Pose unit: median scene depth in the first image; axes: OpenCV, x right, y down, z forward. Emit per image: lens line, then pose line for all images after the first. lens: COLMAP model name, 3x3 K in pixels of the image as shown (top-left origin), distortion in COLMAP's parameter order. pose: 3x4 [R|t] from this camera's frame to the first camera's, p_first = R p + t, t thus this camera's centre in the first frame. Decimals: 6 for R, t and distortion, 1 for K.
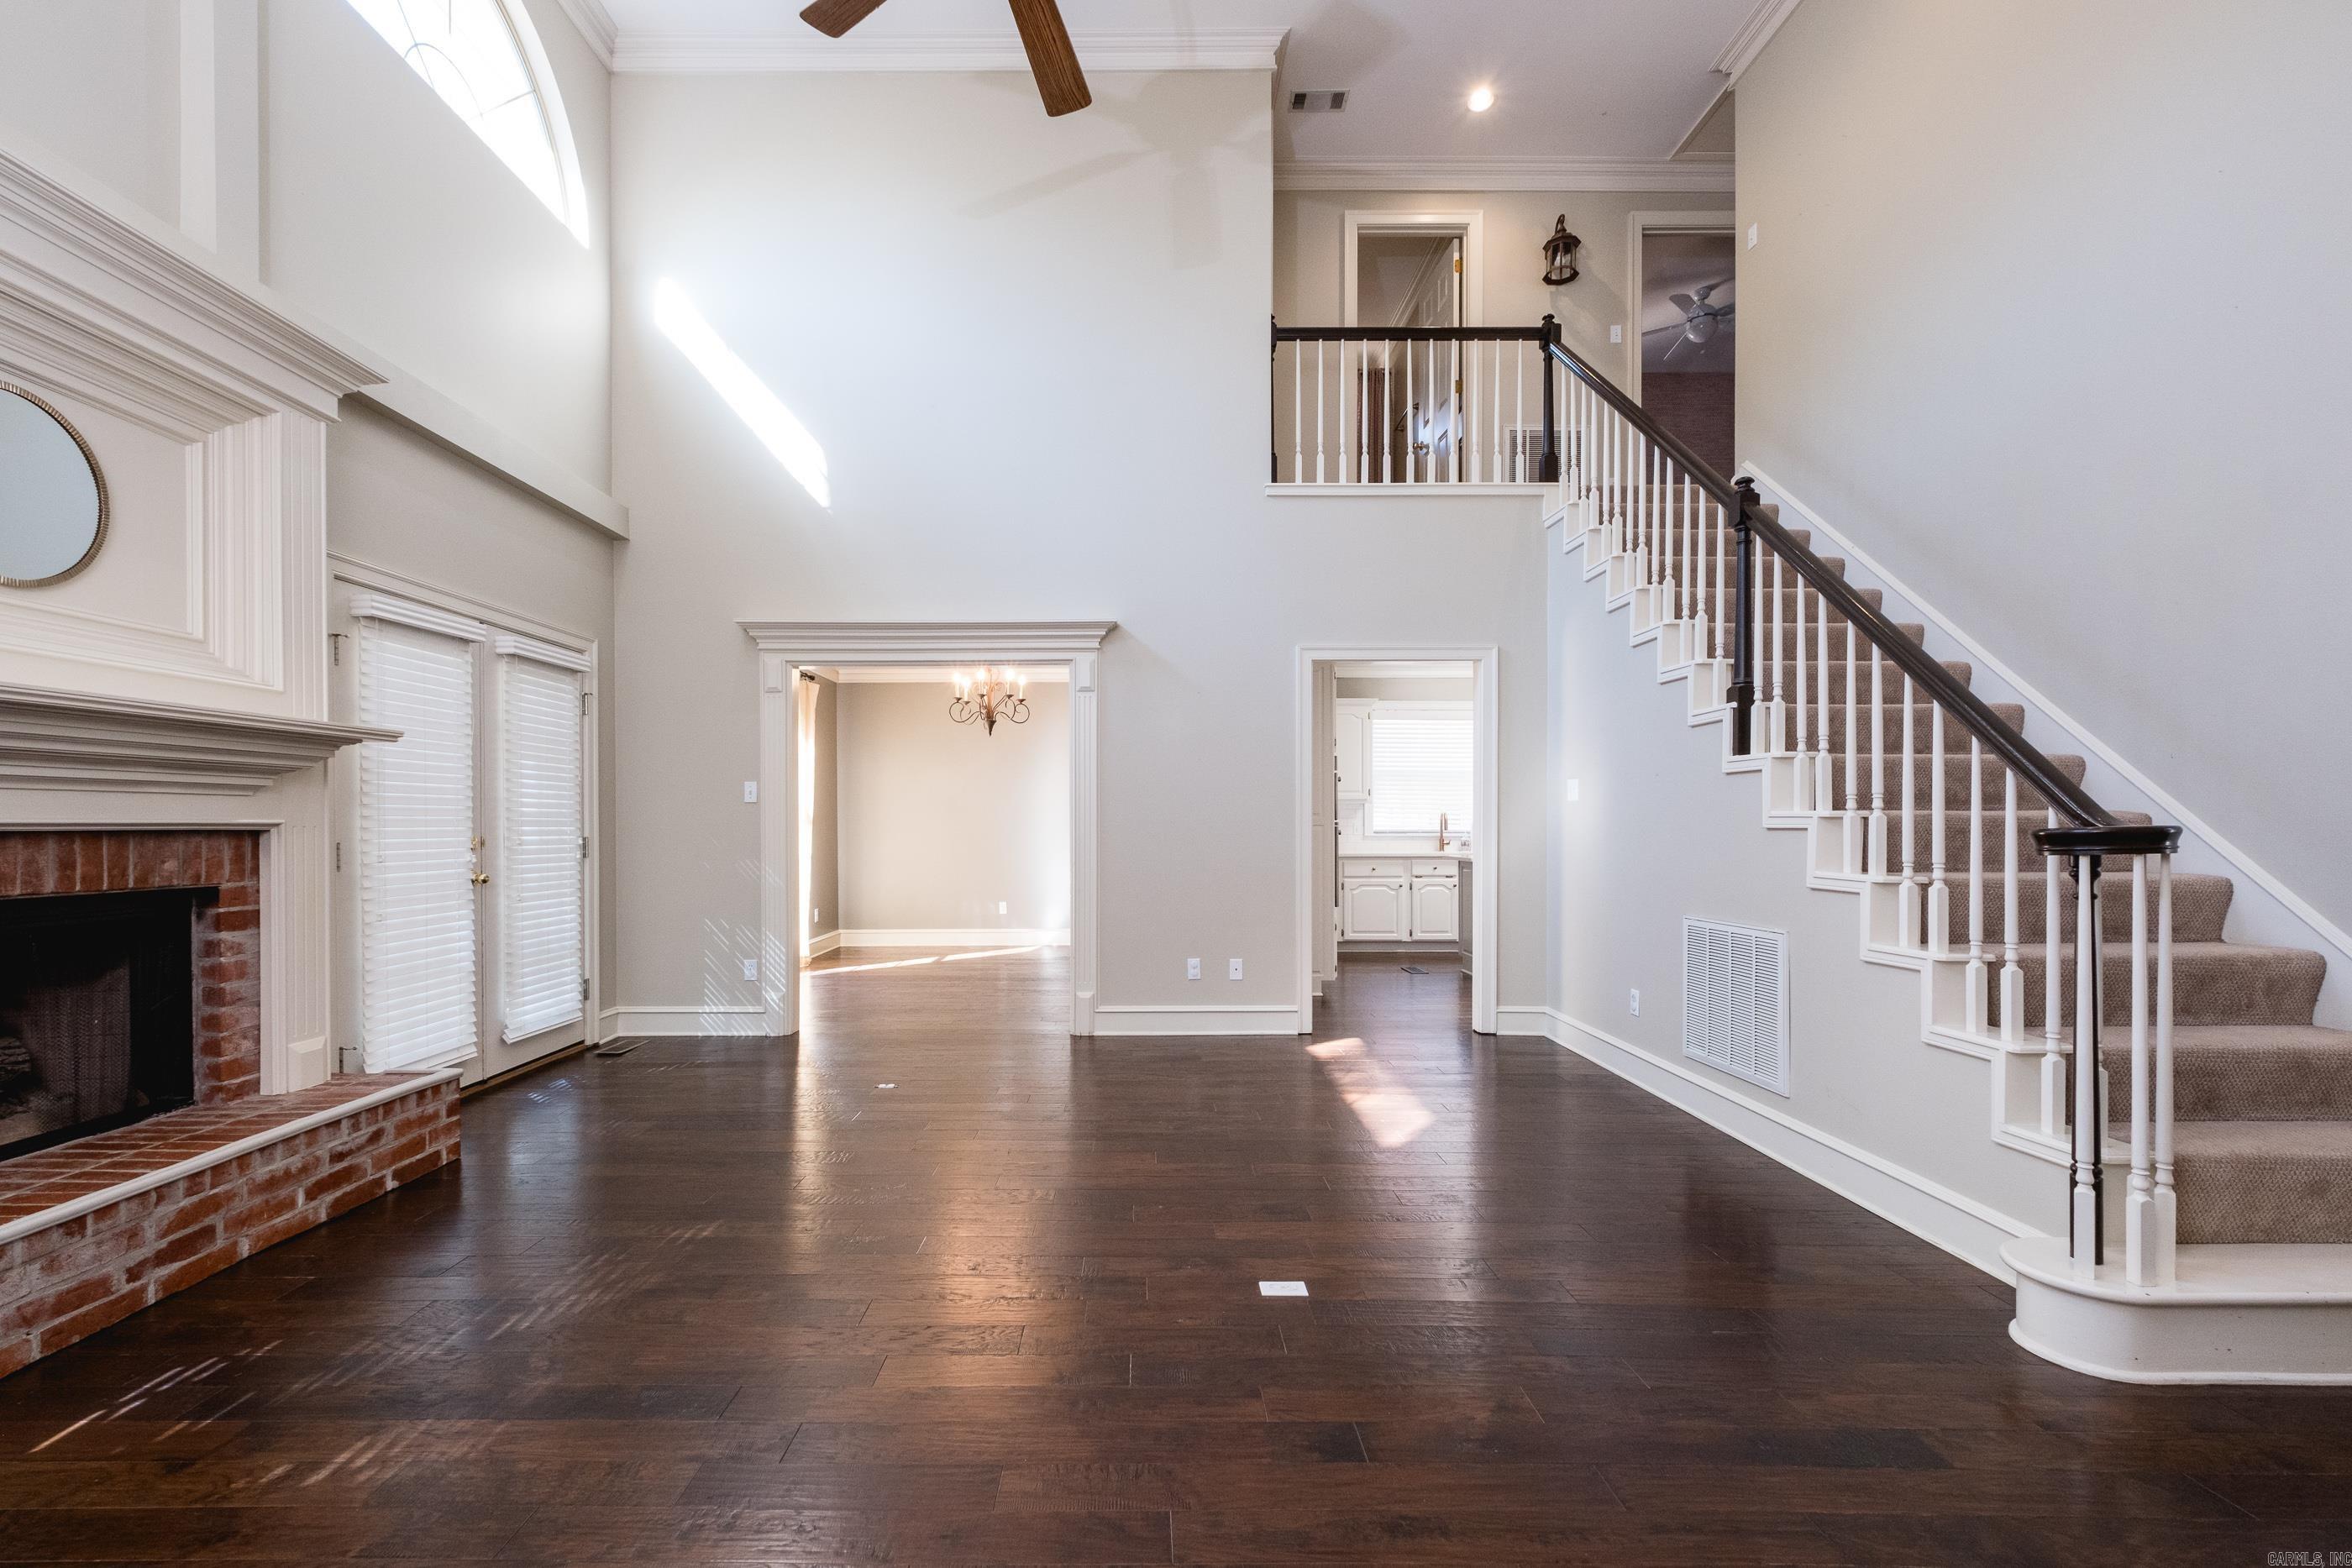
lens RADIAL K [[1035.2, 0, 1220.6], [0, 1035.2, 823.8], [0, 0, 1]] dist [0.006956, -0.001918]
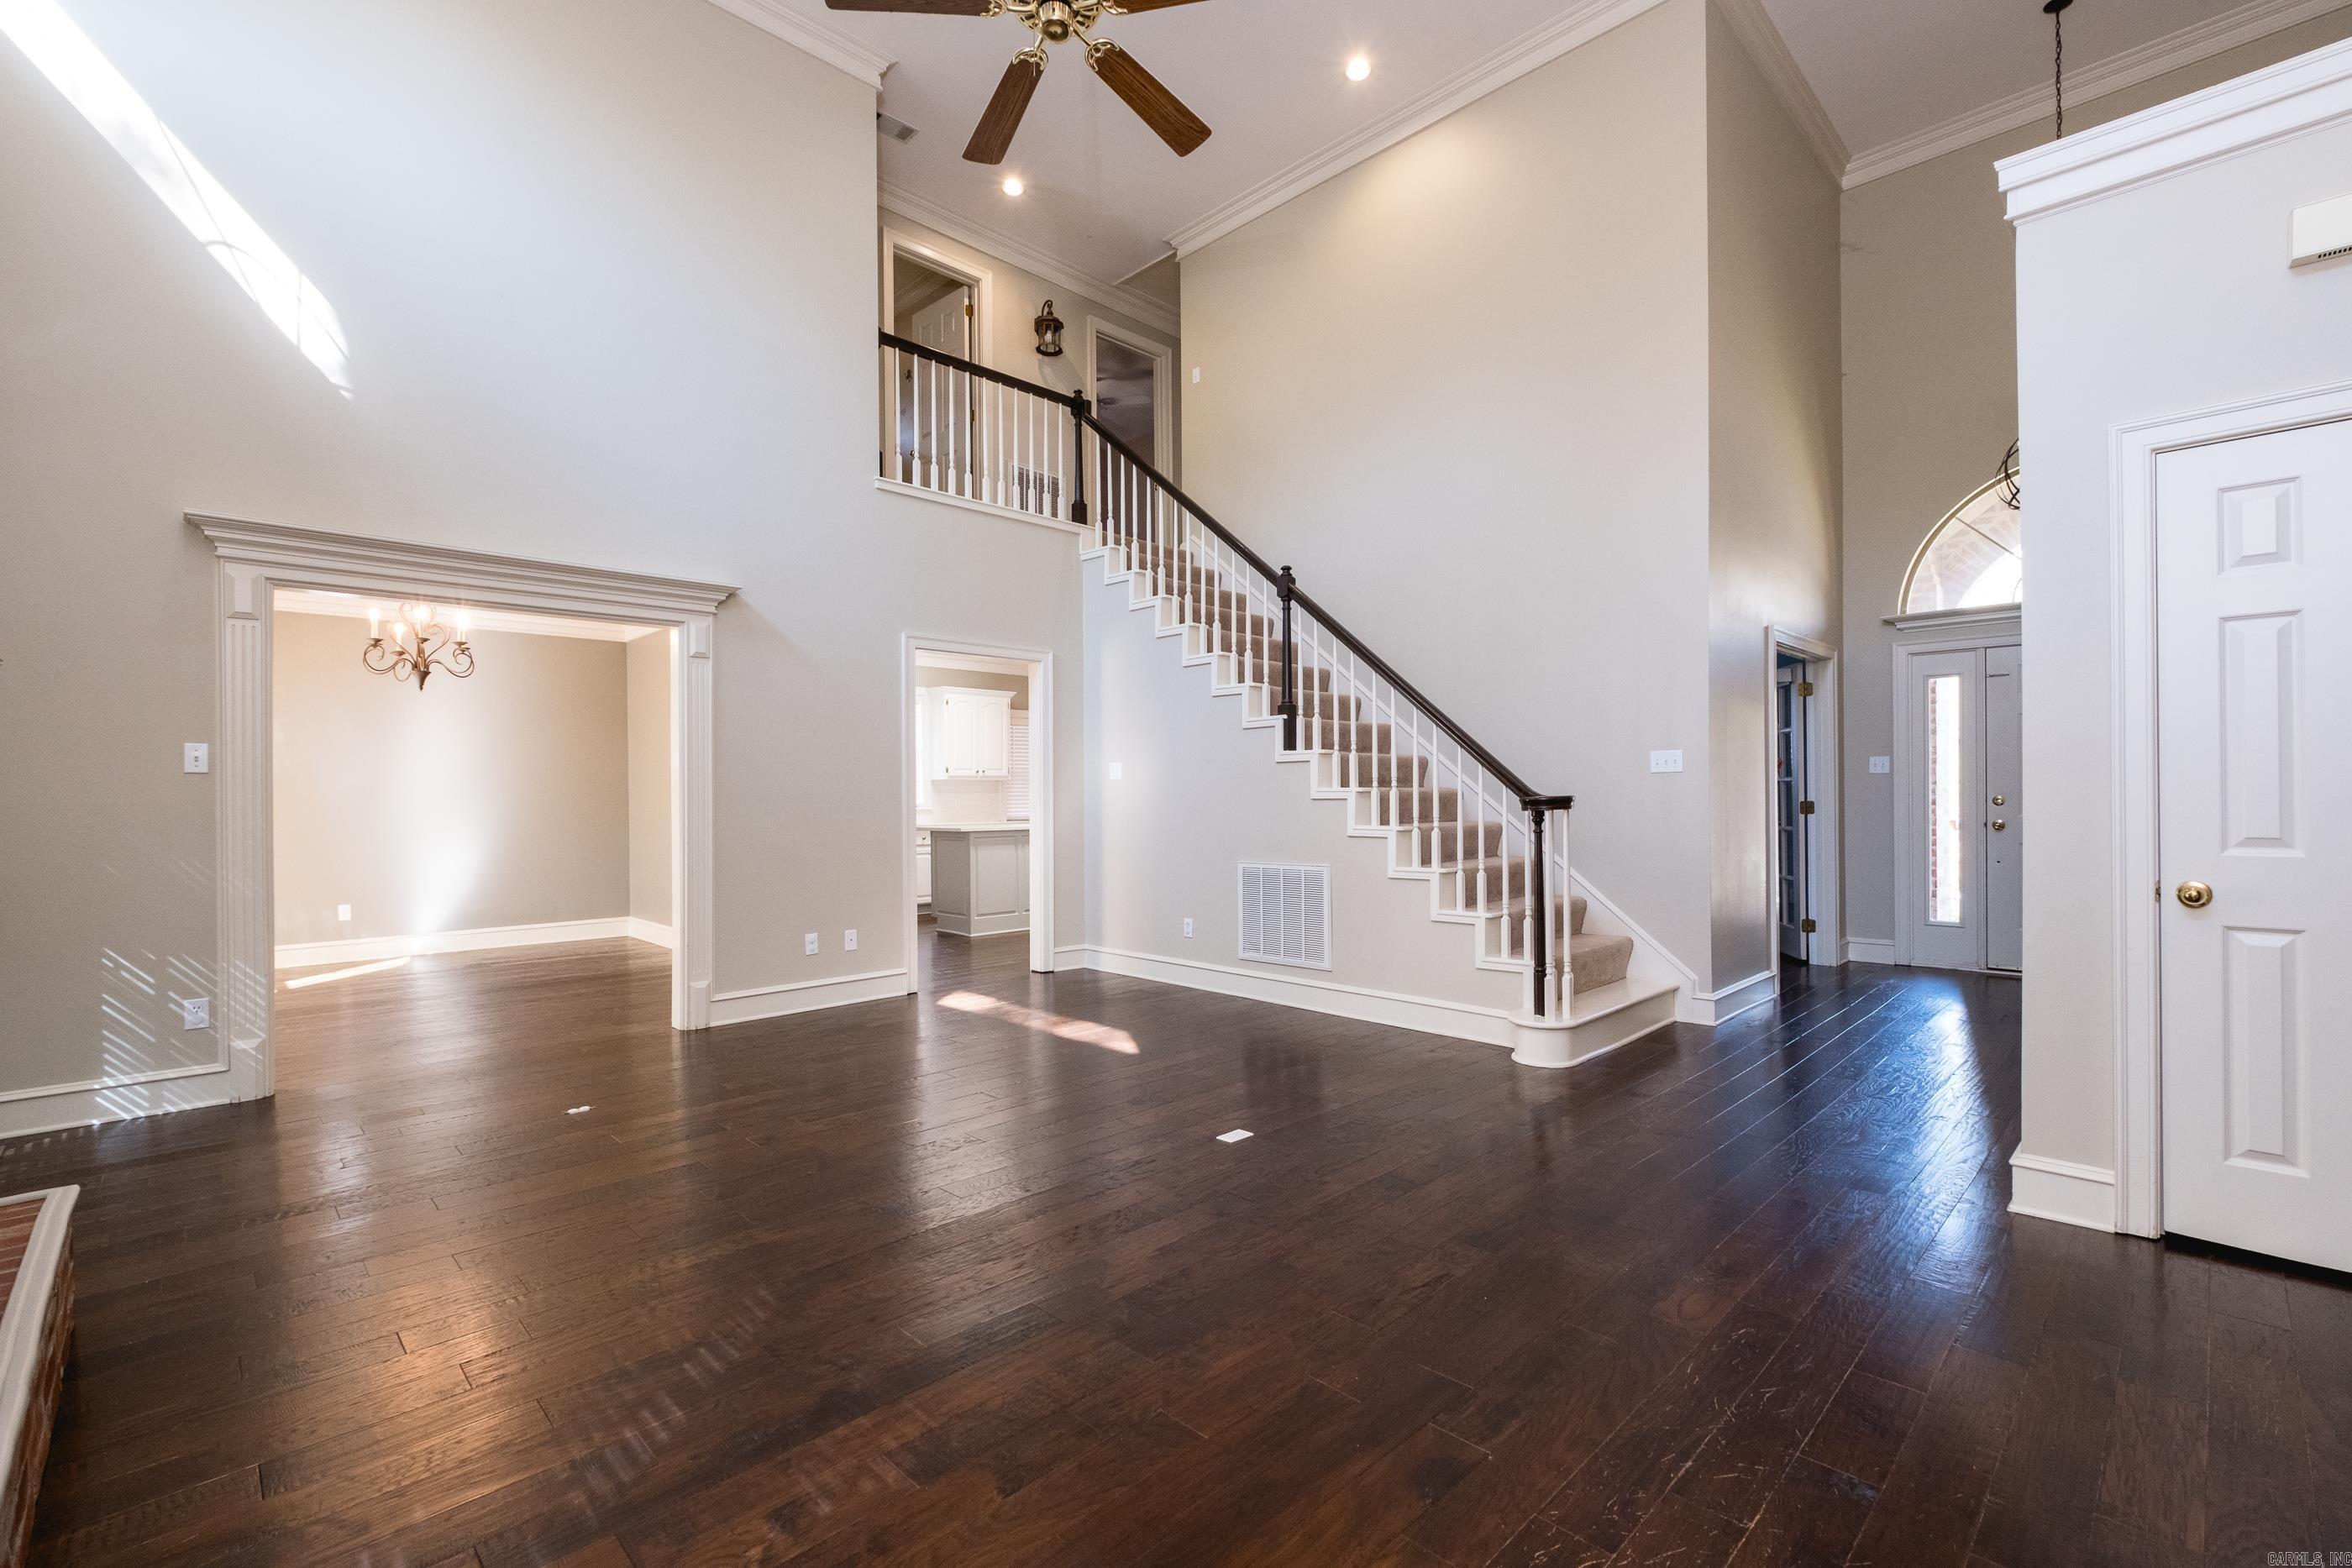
lens RADIAL K [[1035.2, 0, 1176.2], [0, 1035.2, 786.5], [0, 0, 1]] dist [0.006956, -0.001918]
pose [[0.707514, 0.002064, 0.706697, -0.484108], [0.006329, 0.999937, -0.009257, -0.000941], [-0.706671, 0.011022, 0.707456, 0.040295]]
